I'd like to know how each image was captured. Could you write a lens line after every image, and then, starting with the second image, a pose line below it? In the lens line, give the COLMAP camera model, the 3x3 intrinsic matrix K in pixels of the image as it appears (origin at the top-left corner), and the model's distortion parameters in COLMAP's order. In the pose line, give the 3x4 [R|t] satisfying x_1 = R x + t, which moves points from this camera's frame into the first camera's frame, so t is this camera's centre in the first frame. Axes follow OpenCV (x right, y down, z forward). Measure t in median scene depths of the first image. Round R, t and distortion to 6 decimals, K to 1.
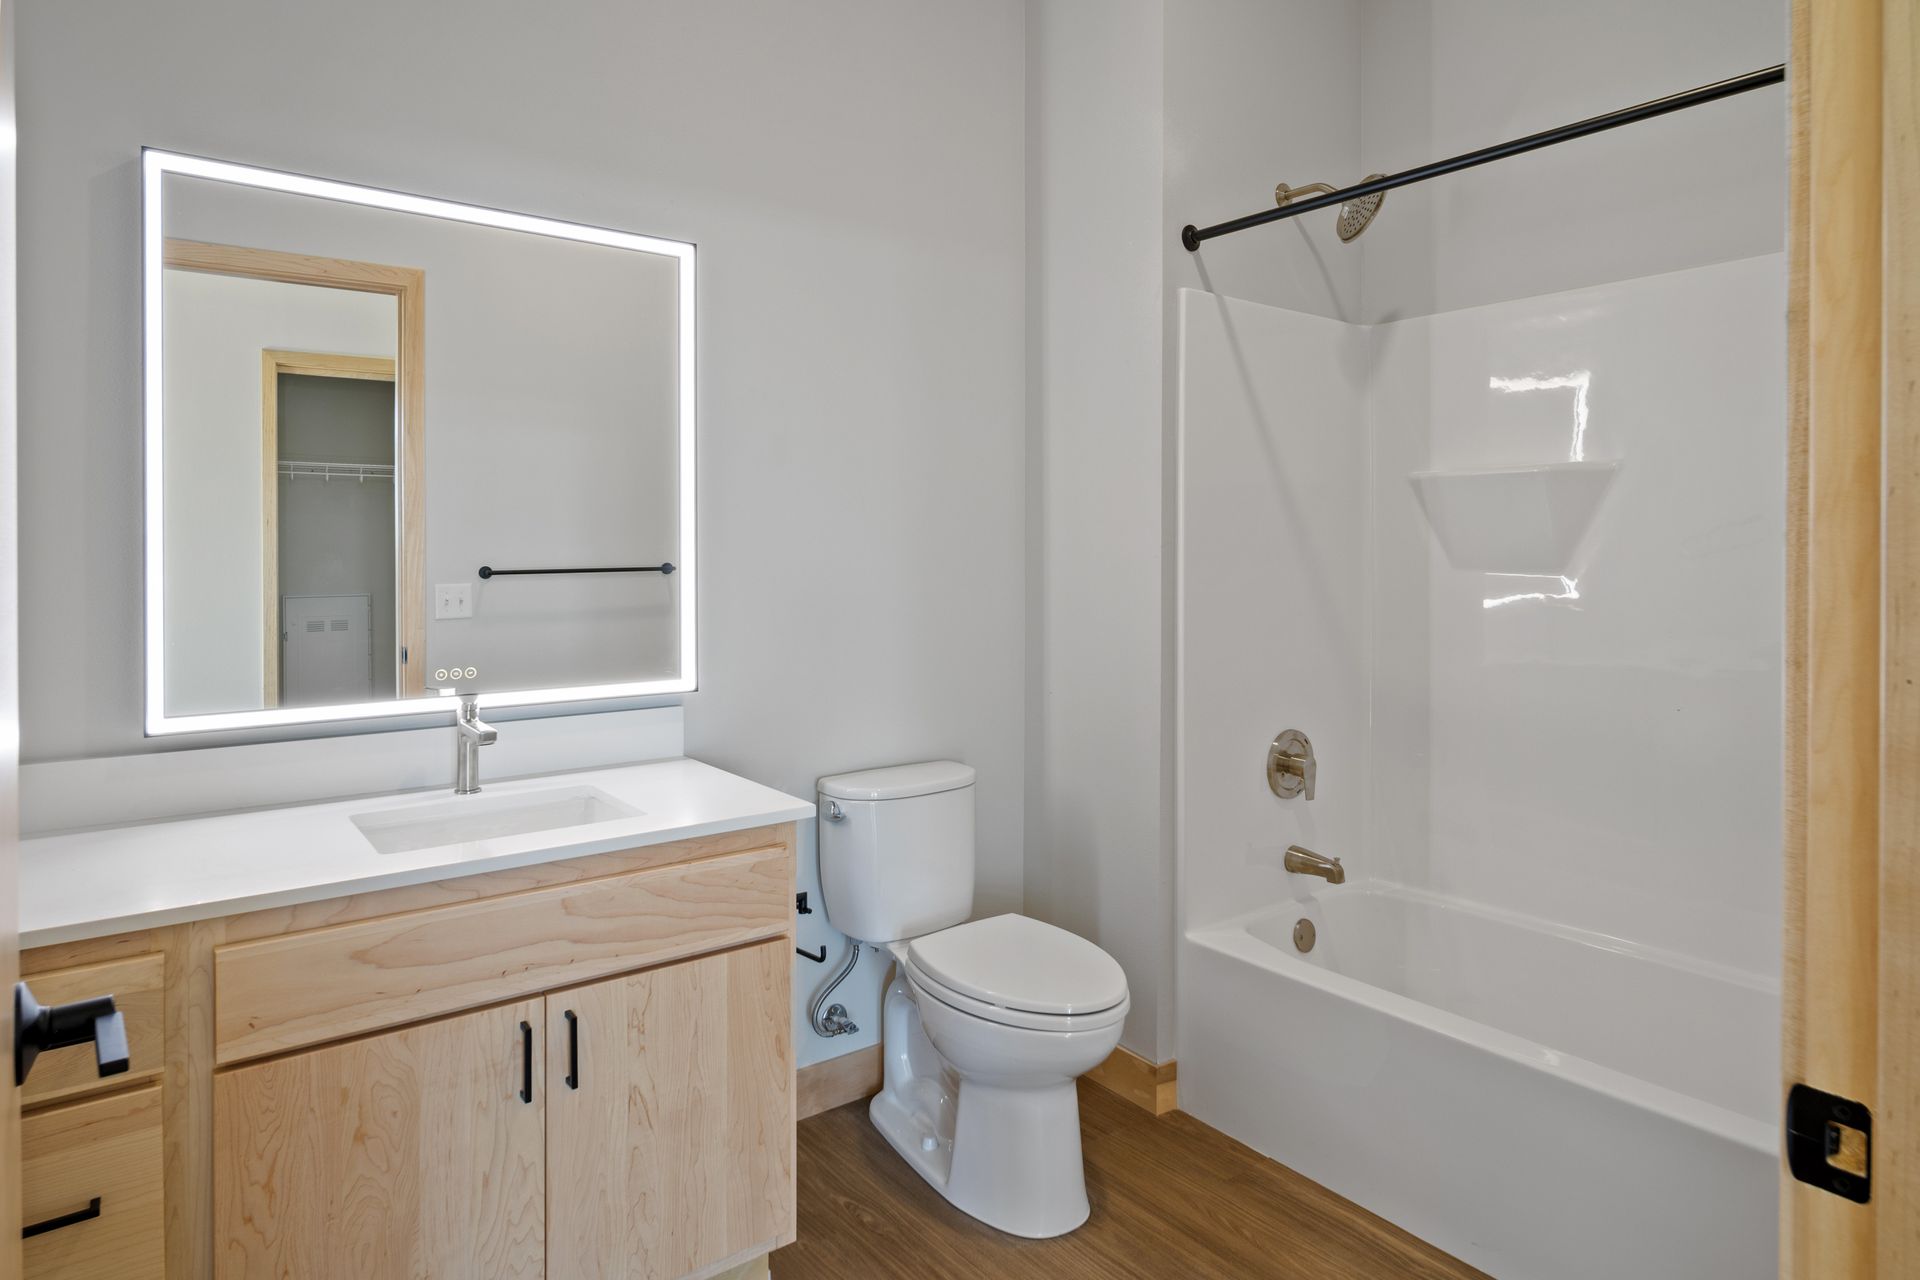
lens RADIAL K [[1102.5, 0, 946.0], [0, 1102.5, 567.7], [0, 0, 1]] dist [0.002022, 0.001157]
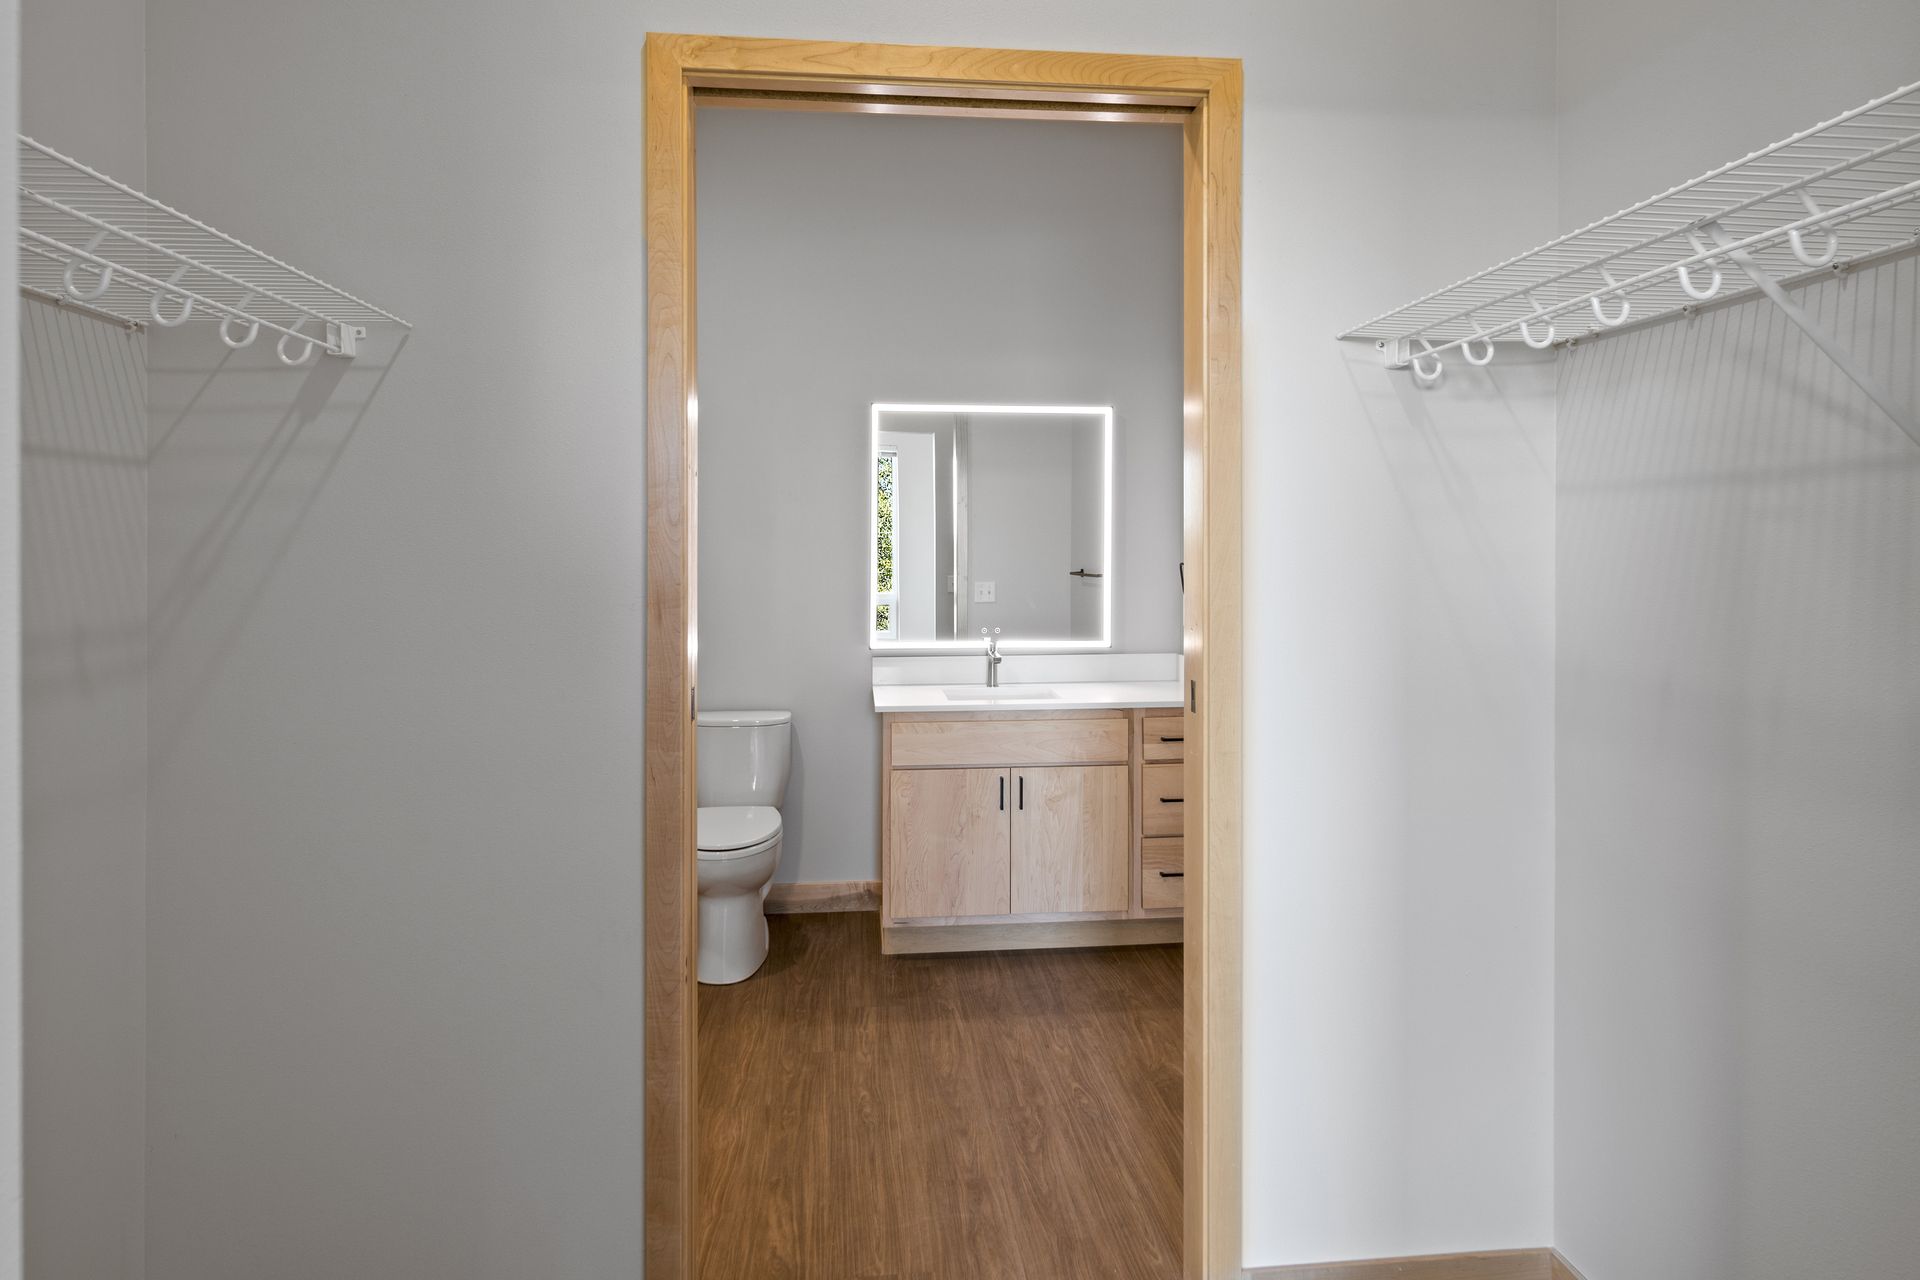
lens RADIAL K [[1102.5, 0, 946.0], [0, 1102.5, 567.7], [0, 0, 1]] dist [0.002022, 0.001157]
pose [[0.864562, 0.017852, -0.502209, 0.599420], [-0.011609, 0.999812, 0.015556, -0.059620], [0.502392, -0.007619, 0.864607, -0.948562]]
